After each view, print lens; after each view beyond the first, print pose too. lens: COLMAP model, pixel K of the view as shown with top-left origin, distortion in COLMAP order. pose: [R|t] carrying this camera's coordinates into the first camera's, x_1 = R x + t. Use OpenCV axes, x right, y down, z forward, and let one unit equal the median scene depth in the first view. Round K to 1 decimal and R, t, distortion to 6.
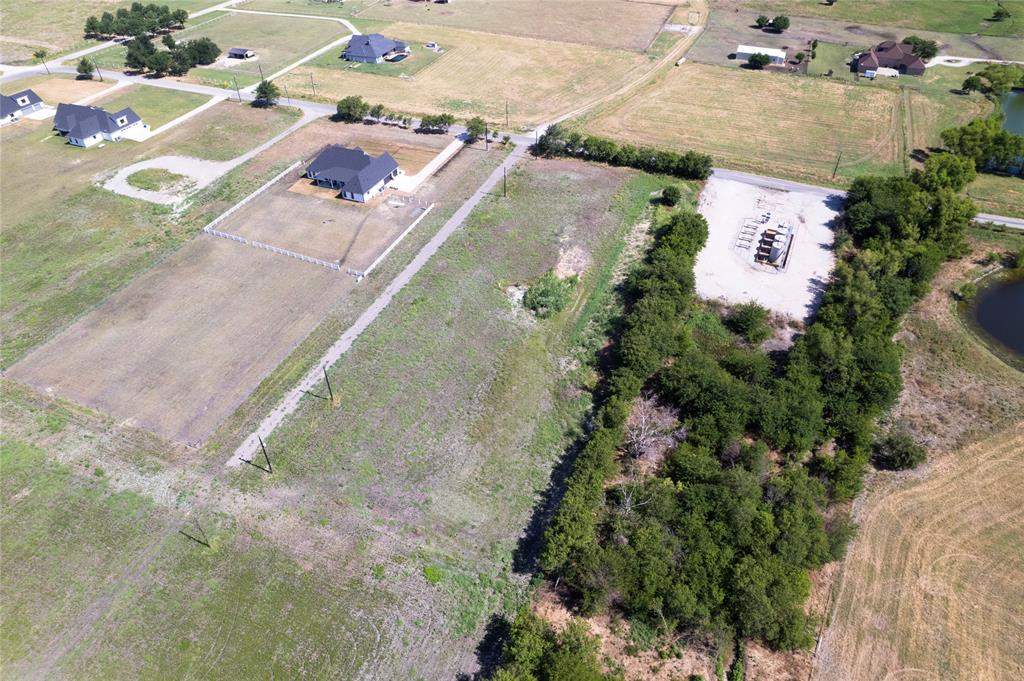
lens RADIAL K [[659.5, 0, 513.5], [0, 659.5, 339.1], [0, 0, 1]] dist [-0.087795, 0.083310]
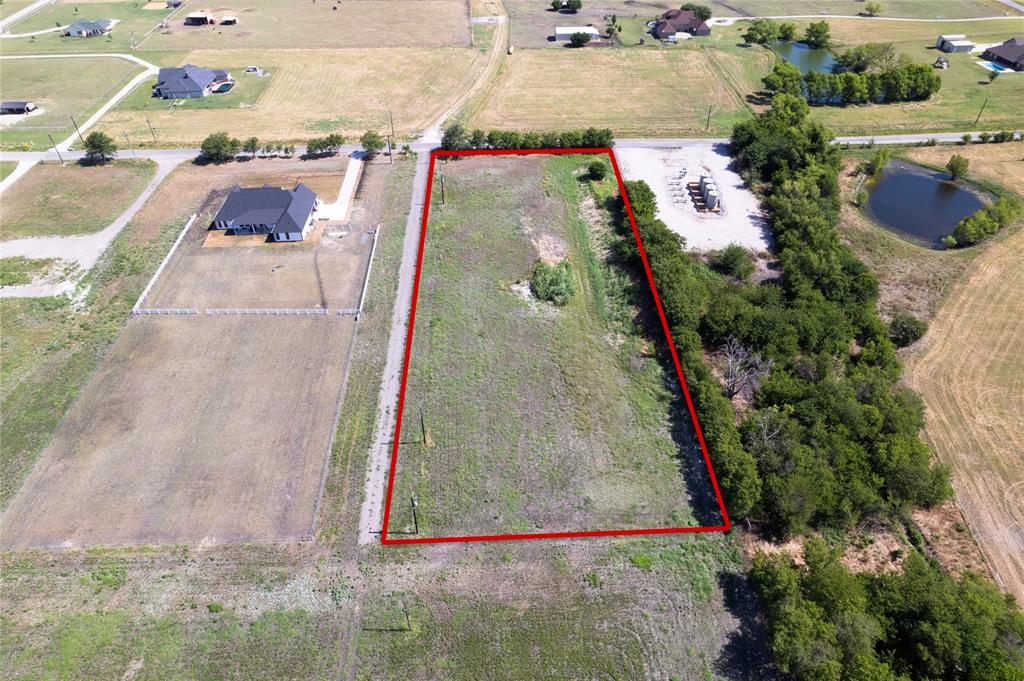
lens RADIAL K [[659.5, 0, 513.5], [0, 659.5, 339.1], [0, 0, 1]] dist [-0.087795, 0.083310]
pose [[0.910991, -0.265617, 0.315503, -0.268193], [0.266531, 0.962949, 0.041106, -0.032988], [-0.314732, 0.046644, 0.948034, 0.045512]]
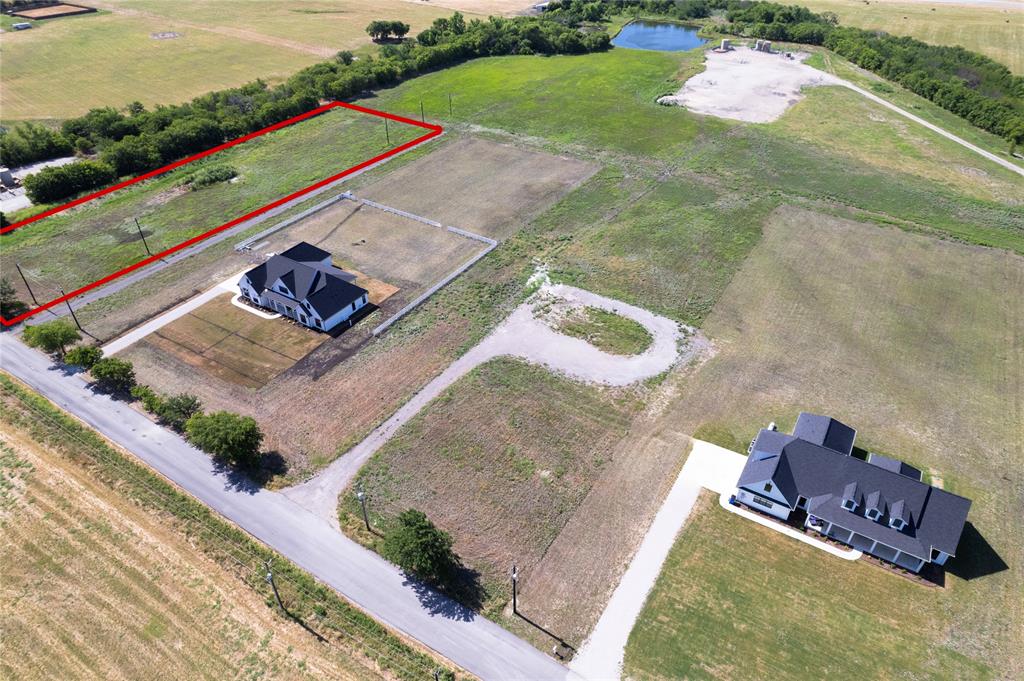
lens RADIAL K [[659.5, 0, 513.5], [0, 659.5, 339.1], [0, 0, 1]] dist [-0.087795, 0.083310]
pose [[-0.985394, -0.090494, 0.144257, -0.569611], [0.118624, 0.243009, 0.962744, -0.883125], [-0.122178, 0.965794, -0.228724, 1.181499]]
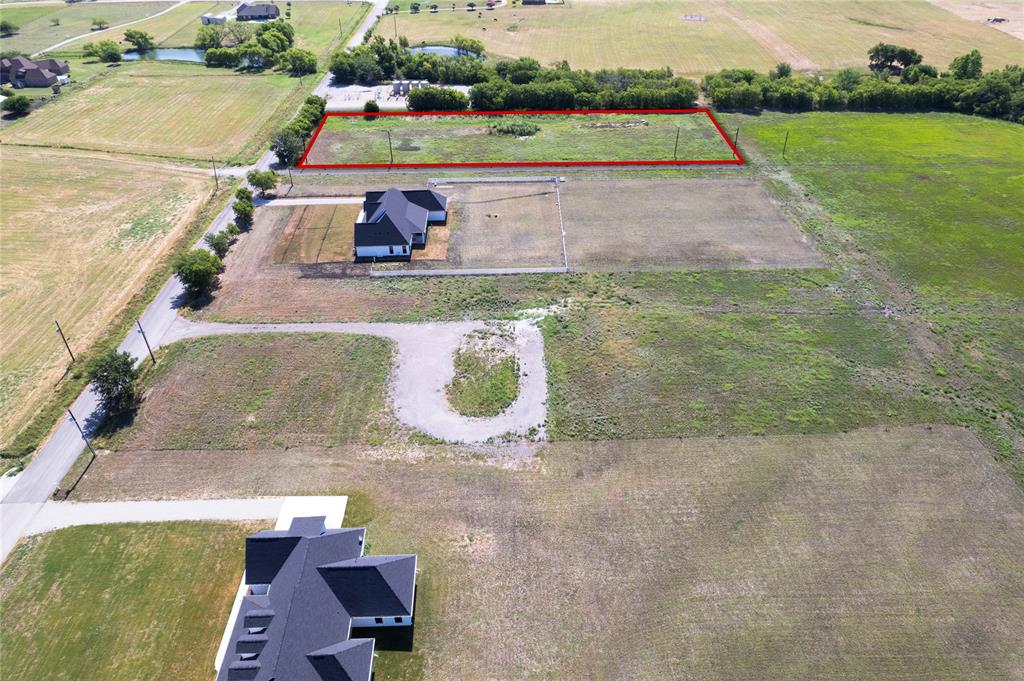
lens RADIAL K [[659.5, 0, 513.5], [0, 659.5, 339.1], [0, 0, 1]] dist [-0.087795, 0.083310]
pose [[-0.413113, -0.530726, 0.740045, -0.989861], [0.593776, 0.459166, 0.660755, -0.640362], [-0.690484, 0.712387, 0.125444, 0.895856]]
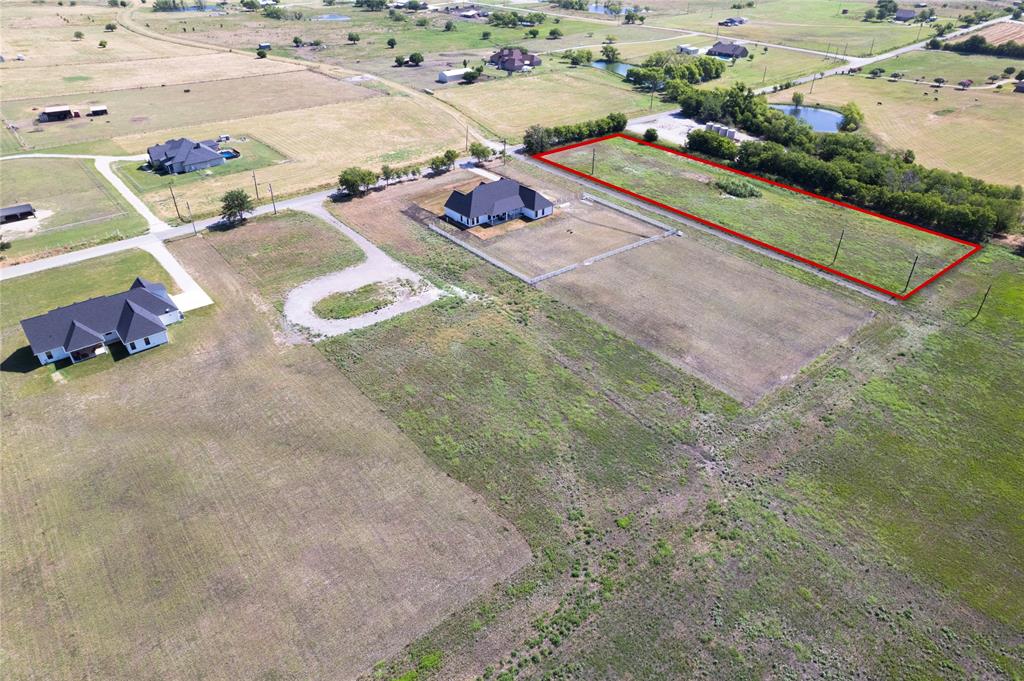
lens RADIAL K [[659.5, 0, 513.5], [0, 659.5, 339.1], [0, 0, 1]] dist [-0.087795, 0.083310]
pose [[0.468039, -0.471041, 0.747703, -1.067671], [0.563632, 0.810782, 0.157964, -0.232816], [-0.680631, 0.347496, 0.644971, 0.412778]]
